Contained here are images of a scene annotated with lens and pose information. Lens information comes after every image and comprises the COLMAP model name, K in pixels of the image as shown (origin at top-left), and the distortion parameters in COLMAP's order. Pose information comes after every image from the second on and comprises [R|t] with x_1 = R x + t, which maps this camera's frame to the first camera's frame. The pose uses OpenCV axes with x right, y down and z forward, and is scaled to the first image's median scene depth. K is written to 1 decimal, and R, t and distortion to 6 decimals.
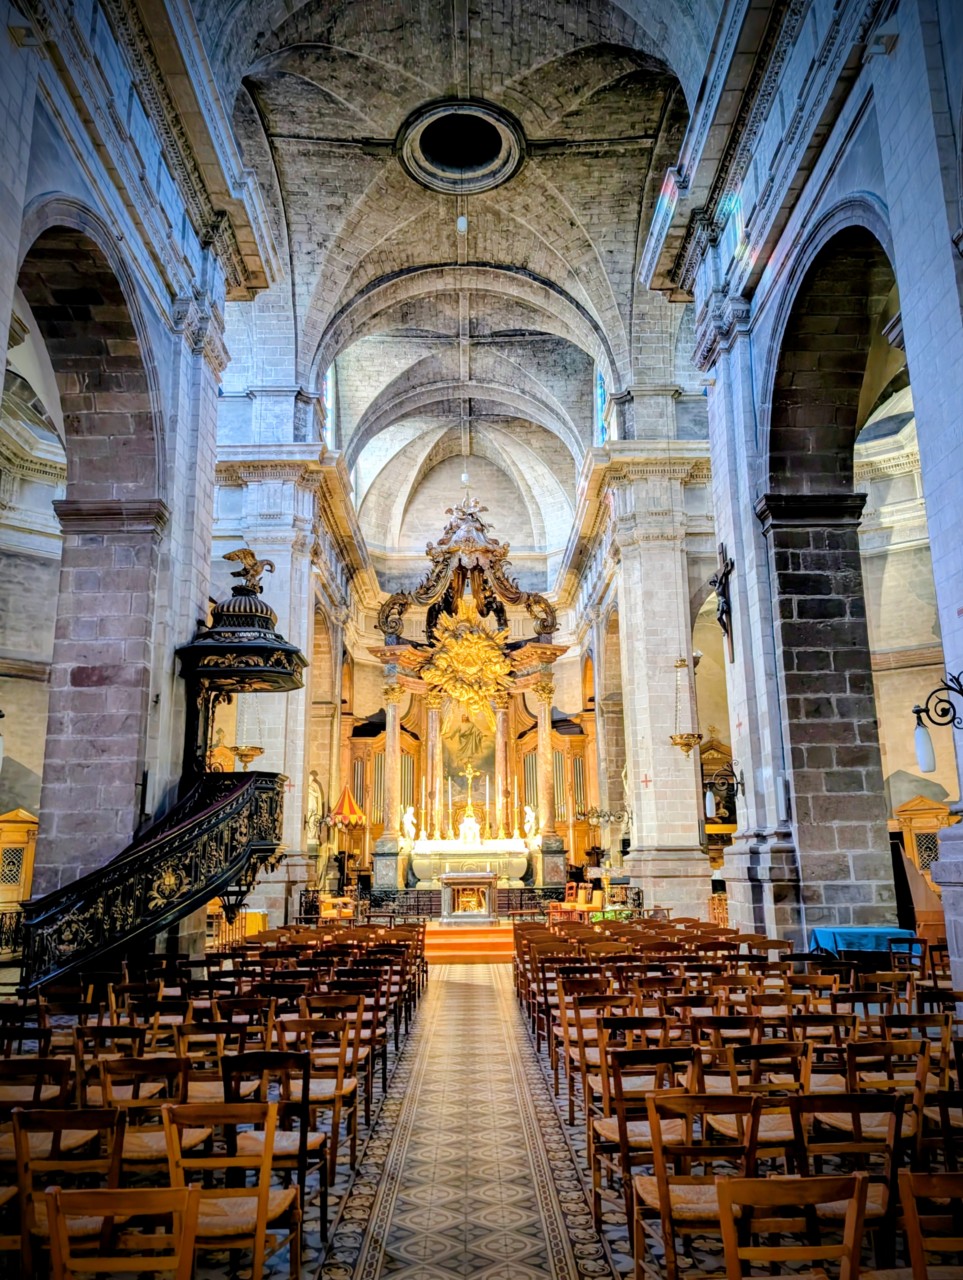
lens RADIAL K [[861.1, 0, 488.3], [0, 861.1, 653.9], [0, 0, 1]] dist [0.007829, -0.012551]
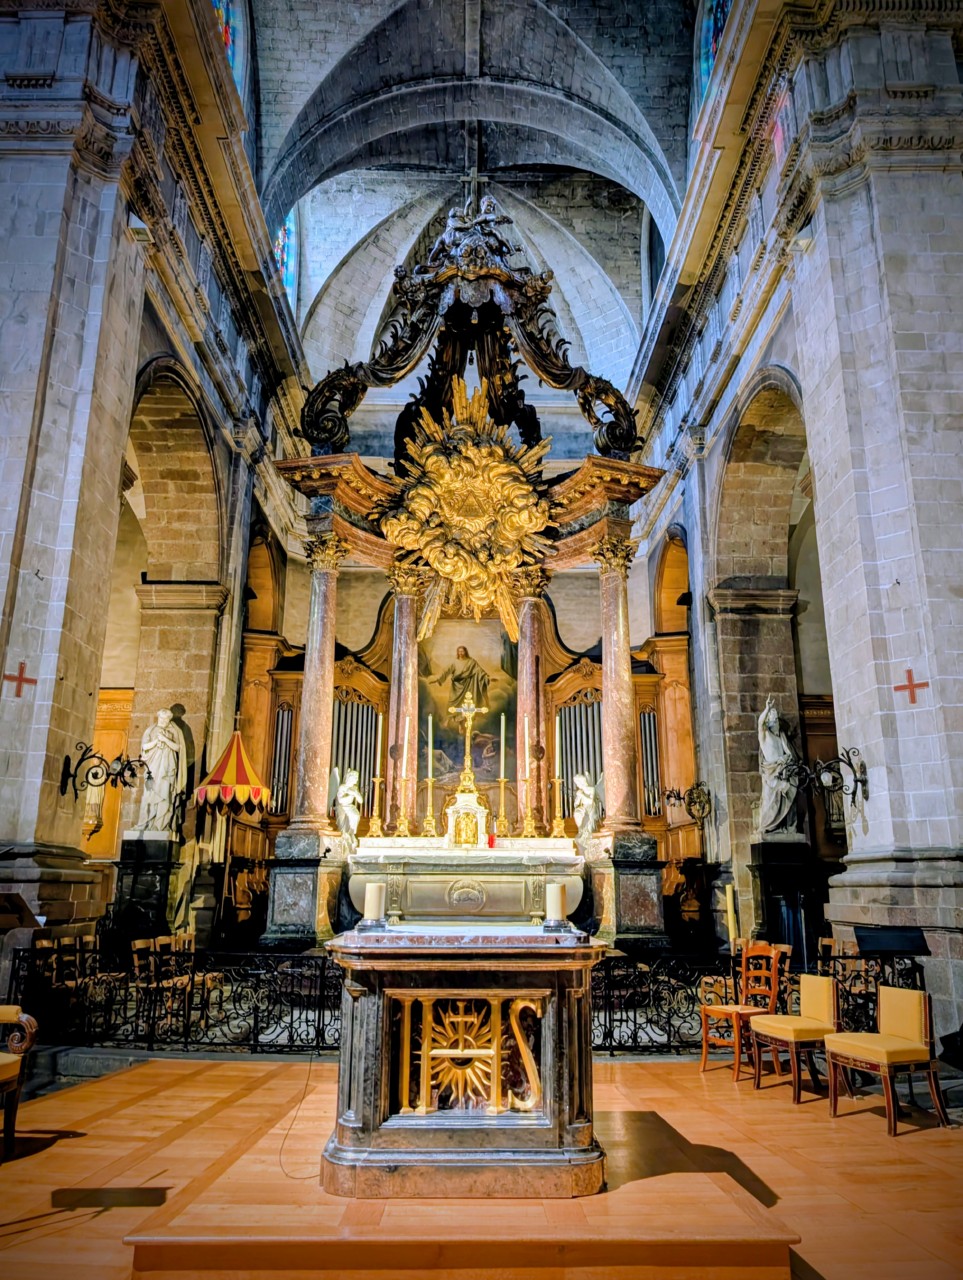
lens RADIAL K [[861.1, 0, 481.4], [0, 861.1, 648.5], [0, 0, 1]] dist [0.007829, -0.012551]
pose [[0.999809, 0.018574, -0.006055, -0.011243], [-0.018739, 0.999425, -0.028275, 0.114175], [0.005527, 0.028383, 0.999582, 0.470716]]
